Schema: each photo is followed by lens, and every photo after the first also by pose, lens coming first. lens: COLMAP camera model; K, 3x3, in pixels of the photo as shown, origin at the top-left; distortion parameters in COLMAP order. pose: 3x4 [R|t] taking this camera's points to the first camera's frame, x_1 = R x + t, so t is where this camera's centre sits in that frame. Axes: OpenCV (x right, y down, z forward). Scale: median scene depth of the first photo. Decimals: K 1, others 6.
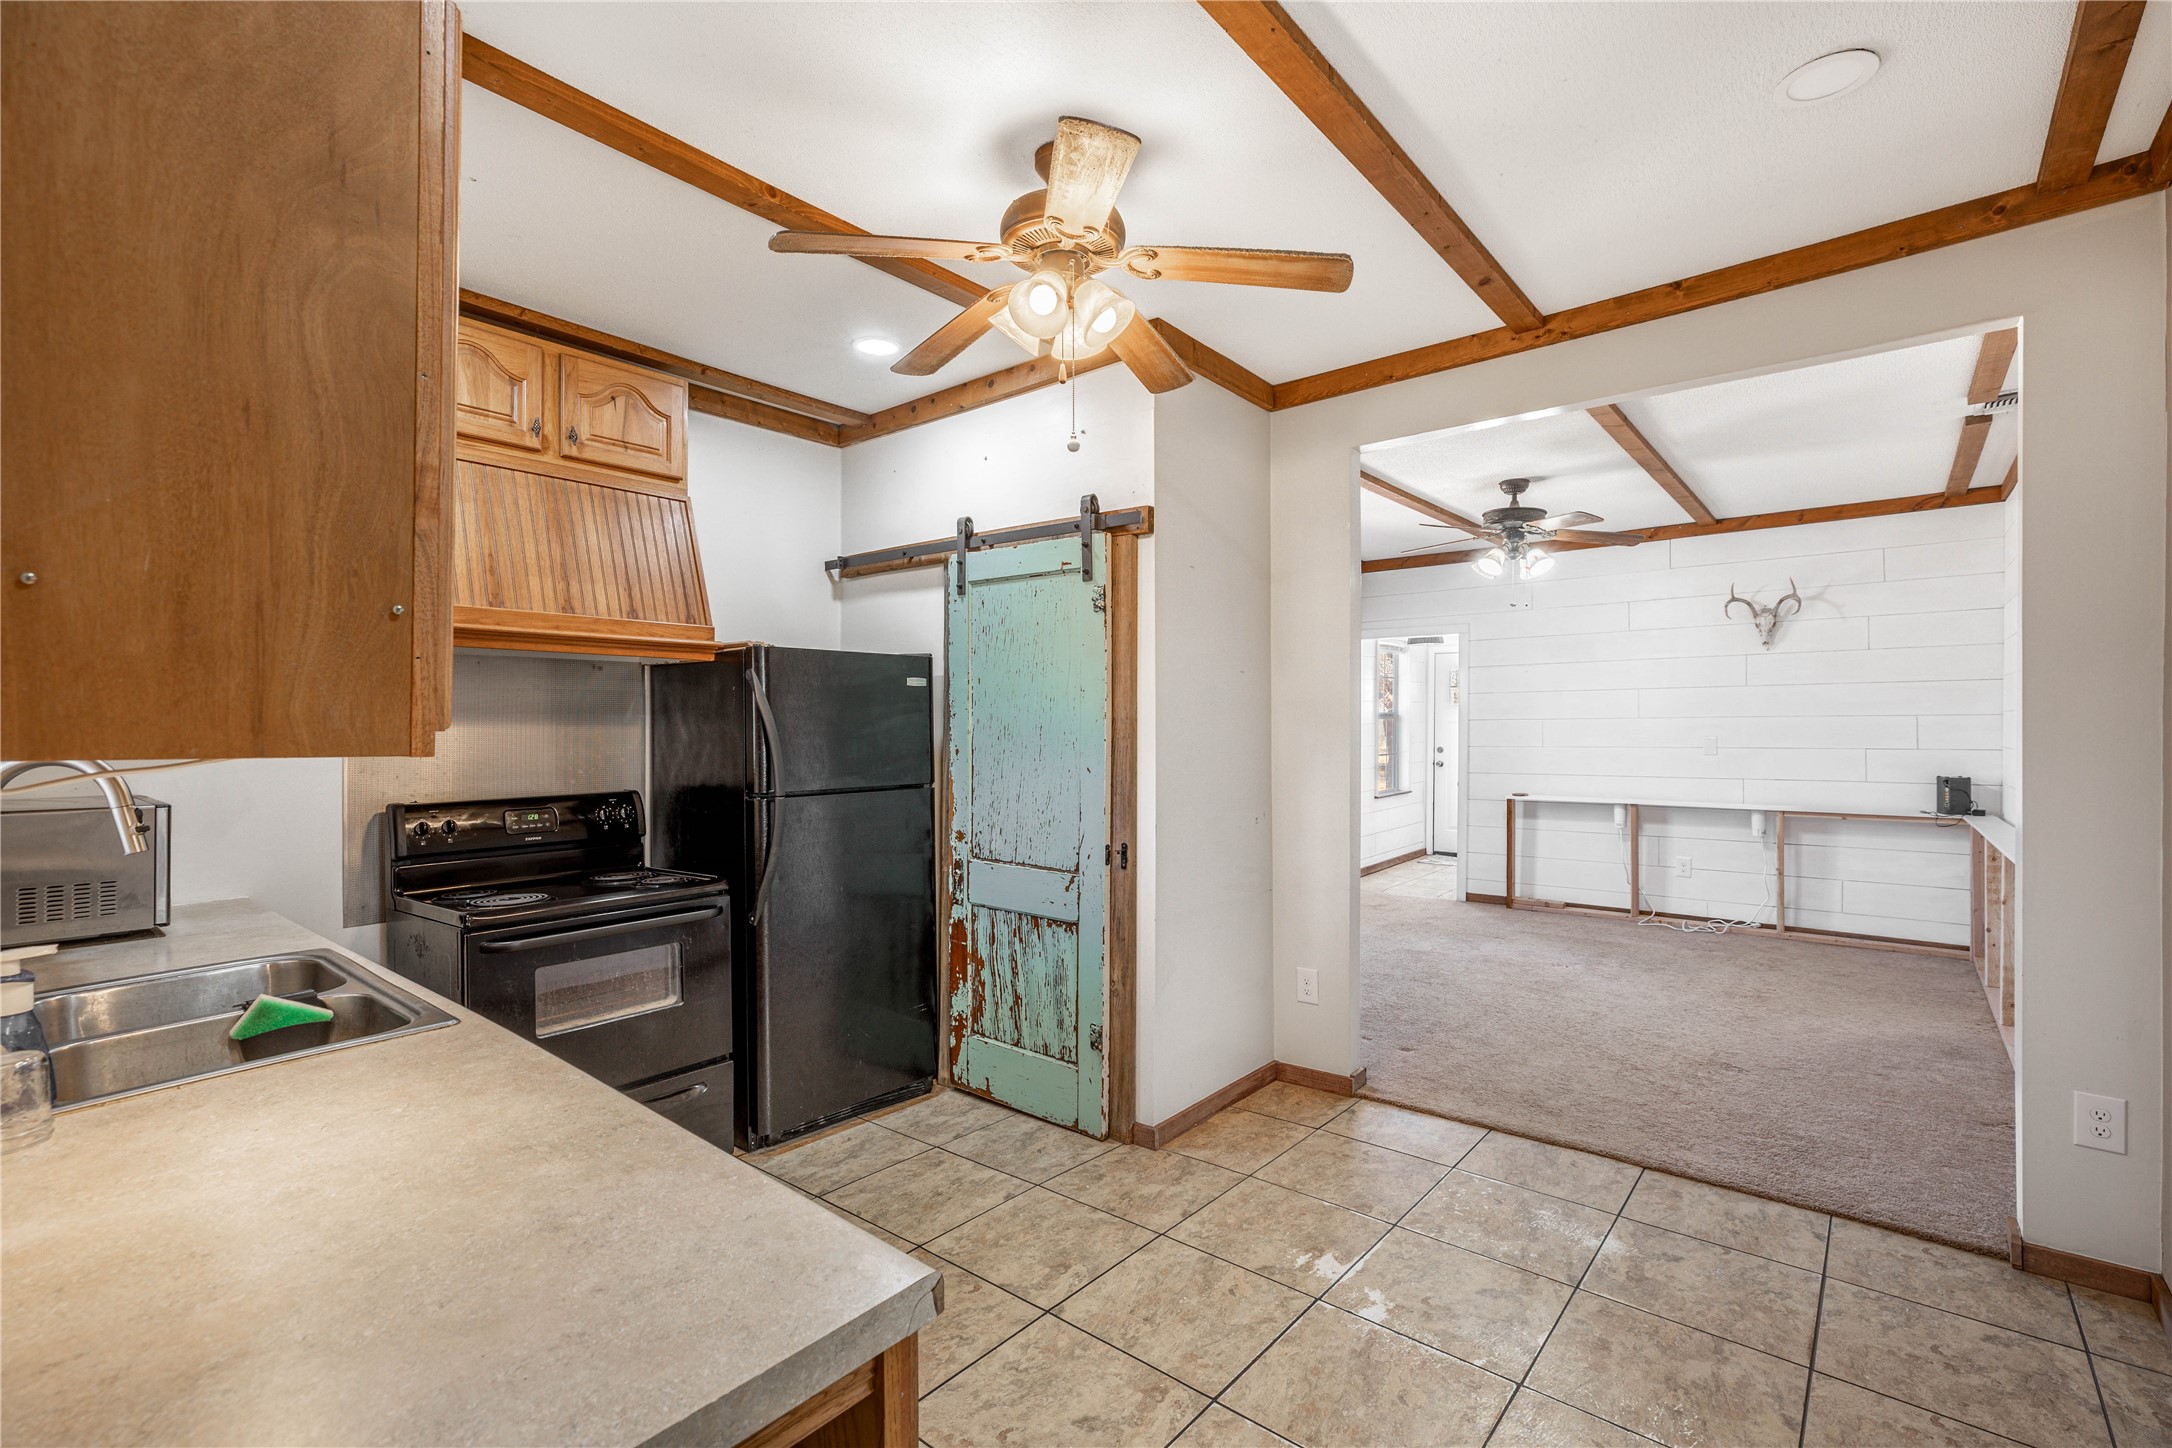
lens RADIAL K [[994.9, 0, 1072.8], [0, 994.9, 724.4], [0, 0, 1]] dist [0.002478, 0.002421]
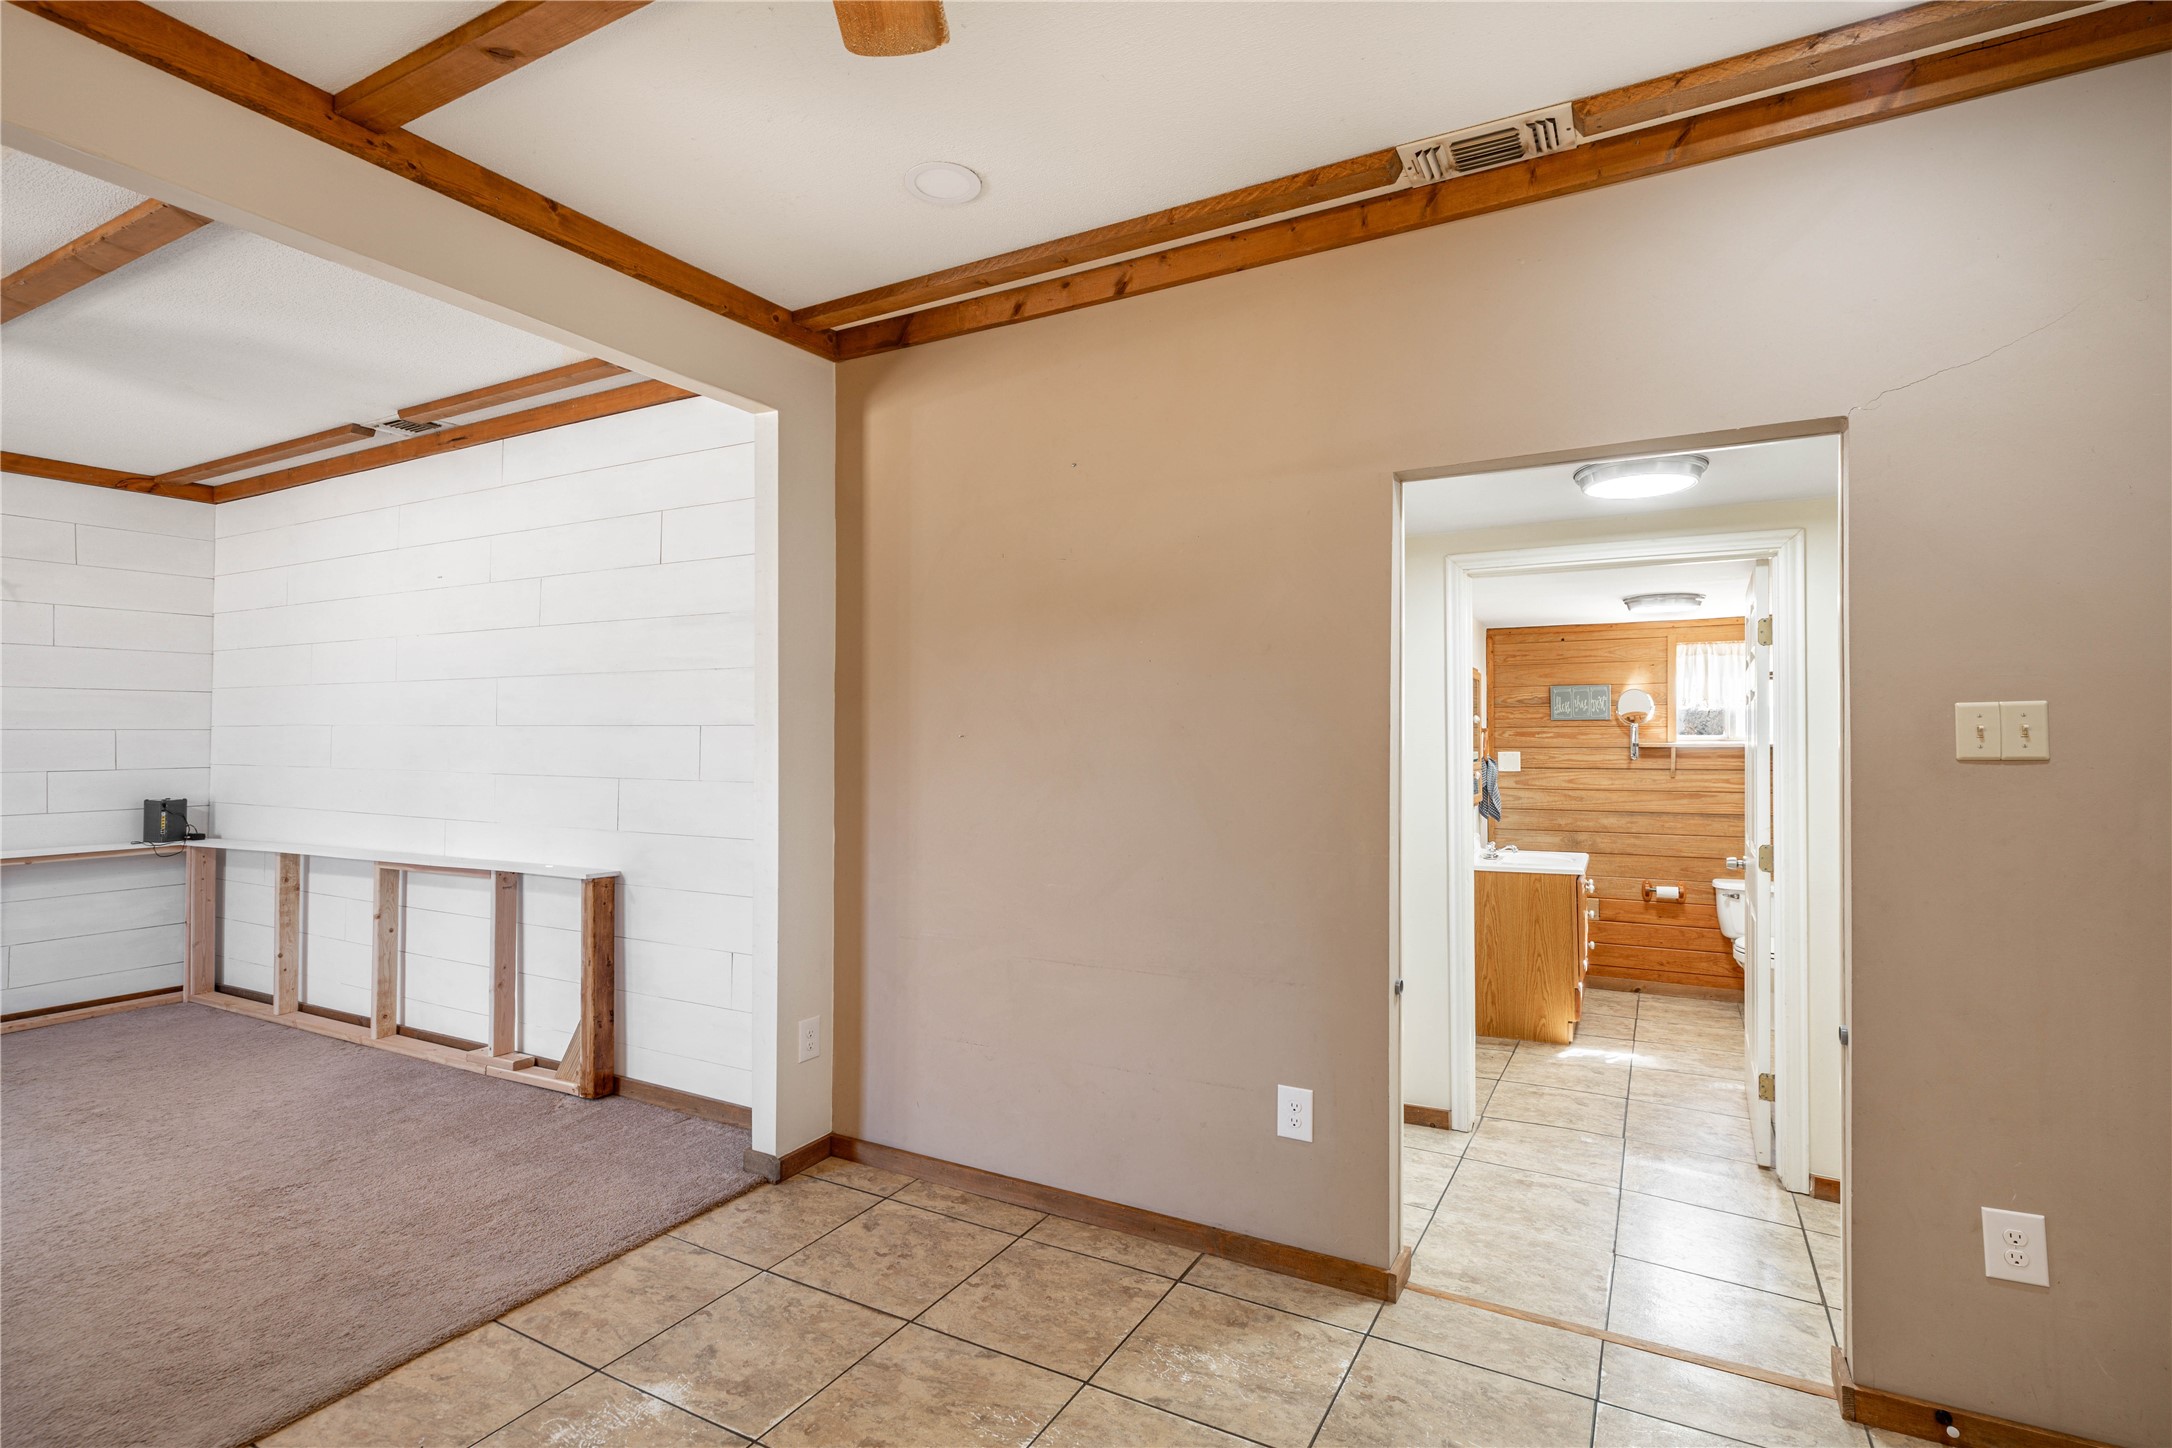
lens RADIAL K [[994.9, 0, 1077.0], [0, 994.9, 714.9], [0, 0, 1]] dist [0.002478, 0.002421]
pose [[-0.183607, 0.024725, 0.982689, -0.141429], [0.002916, 0.999693, -0.024608, 0.001808], [-0.982995, -0.001653, -0.183623, 0.371361]]
